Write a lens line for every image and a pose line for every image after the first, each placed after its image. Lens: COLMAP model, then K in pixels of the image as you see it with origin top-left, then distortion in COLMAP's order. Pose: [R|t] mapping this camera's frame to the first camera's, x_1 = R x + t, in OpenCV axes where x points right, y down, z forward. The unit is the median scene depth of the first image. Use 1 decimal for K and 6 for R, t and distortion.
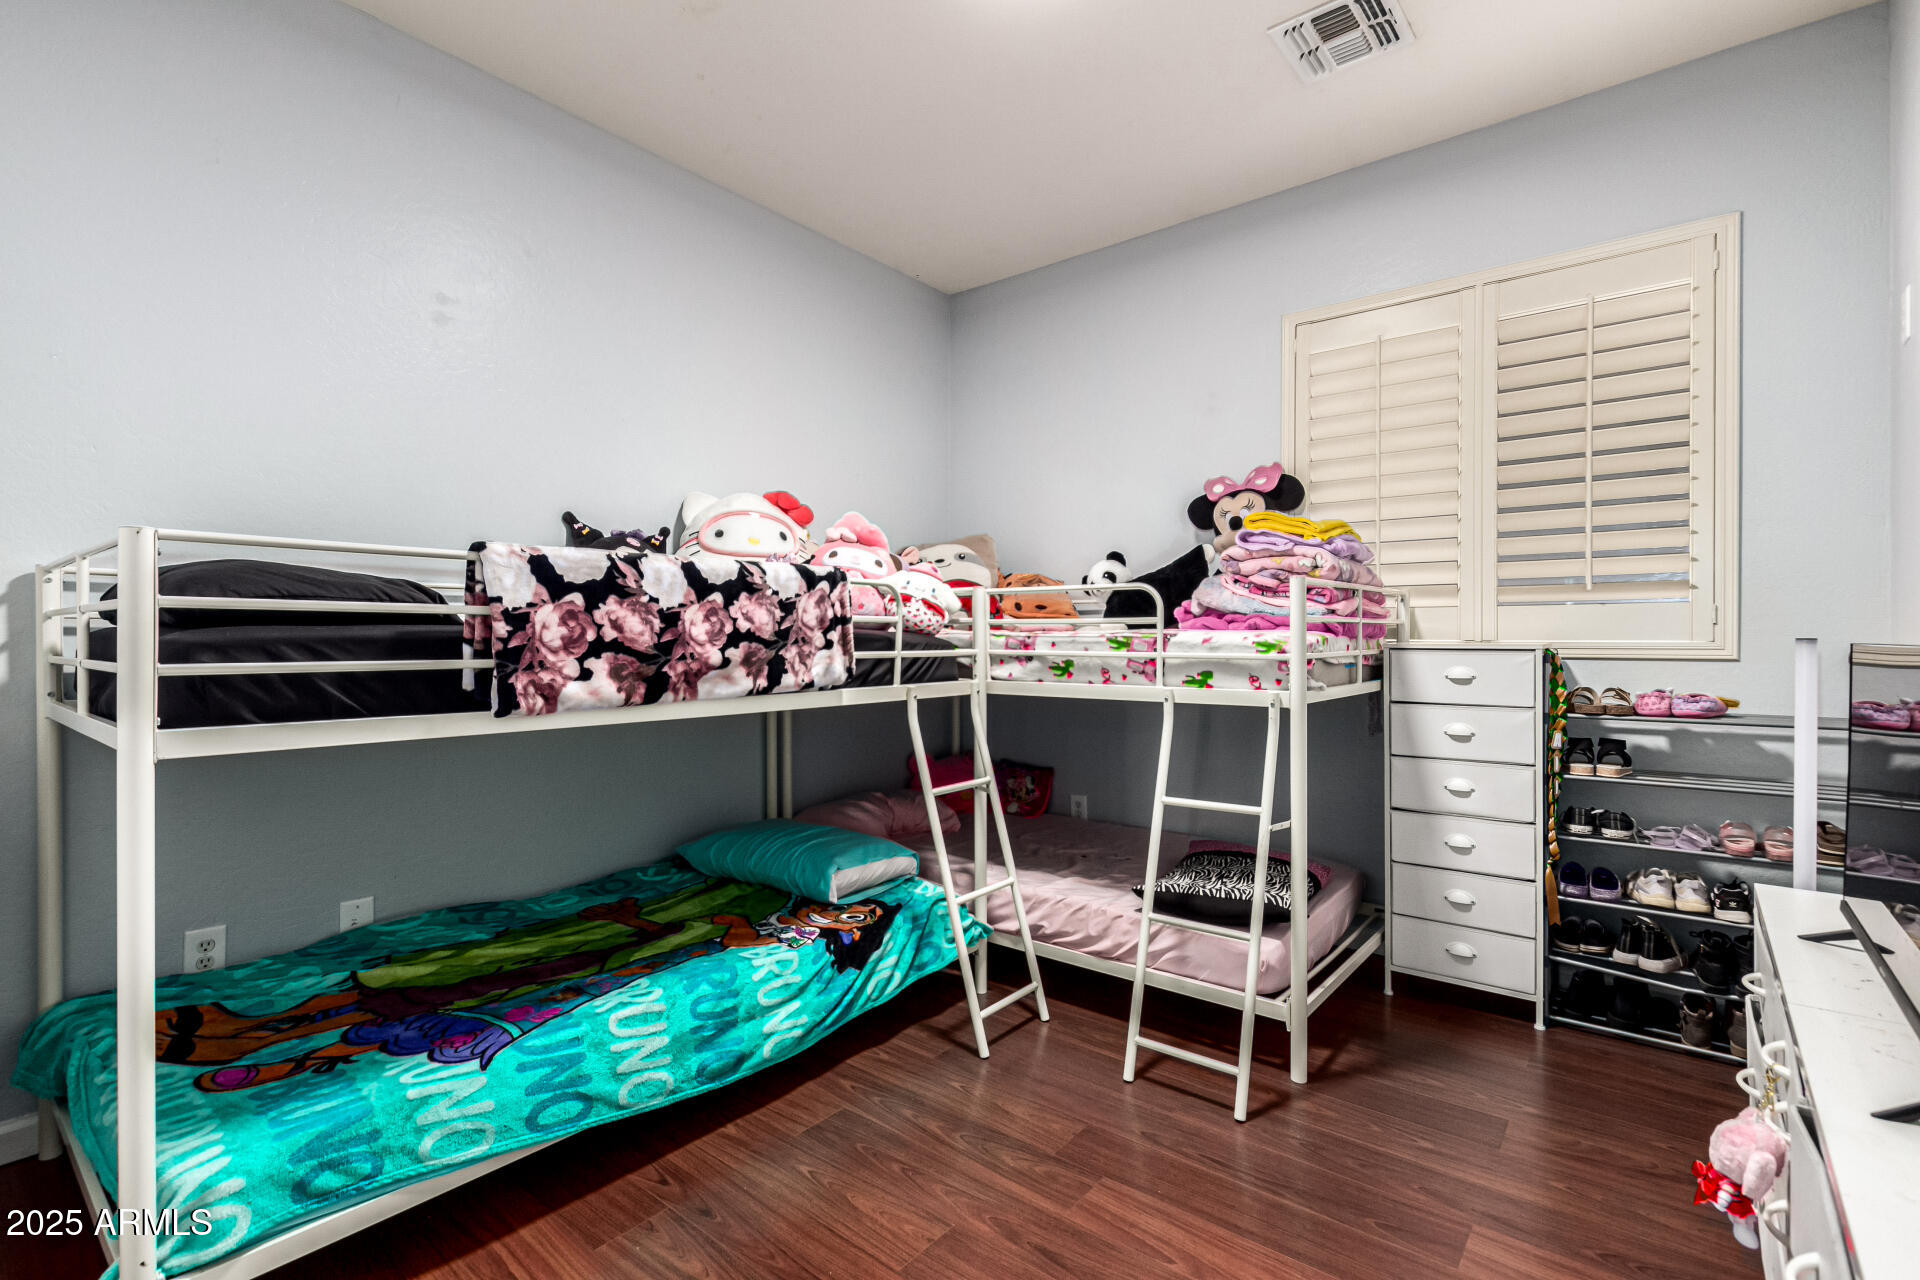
lens RADIAL K [[879.0, 0, 953.4], [0, 879.0, 641.3], [0, 0, 1]] dist [0.002441, 0.000208]
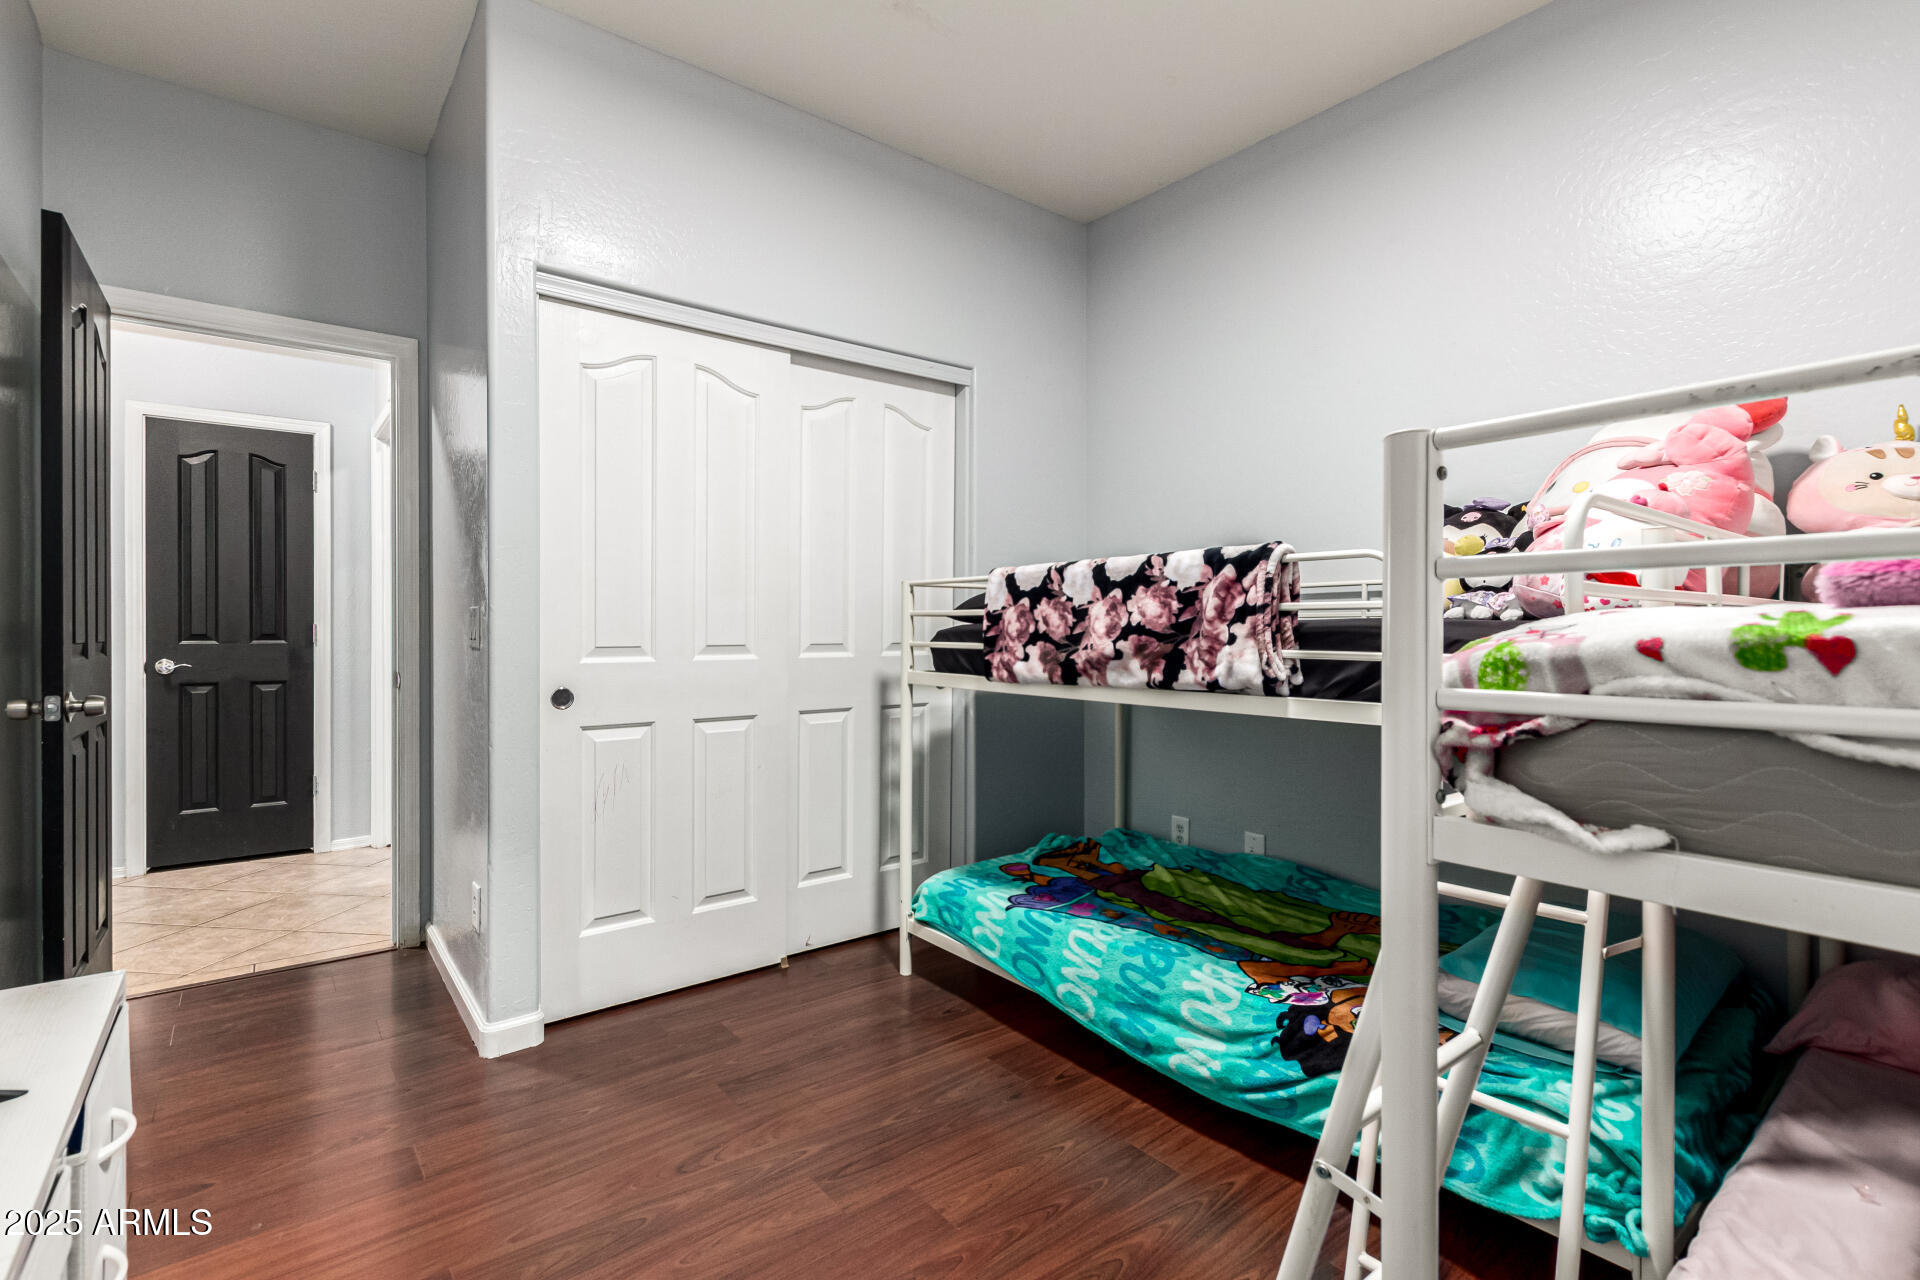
lens RADIAL K [[879.0, 0, 953.7], [0, 879.0, 633.2], [0, 0, 1]] dist [0.002441, 0.000208]
pose [[-0.216141, 0.005497, -0.976347, 0.843782], [-0.006063, 0.999957, 0.006972, -0.007444], [0.976343, 0.007426, -0.216099, 1.059577]]
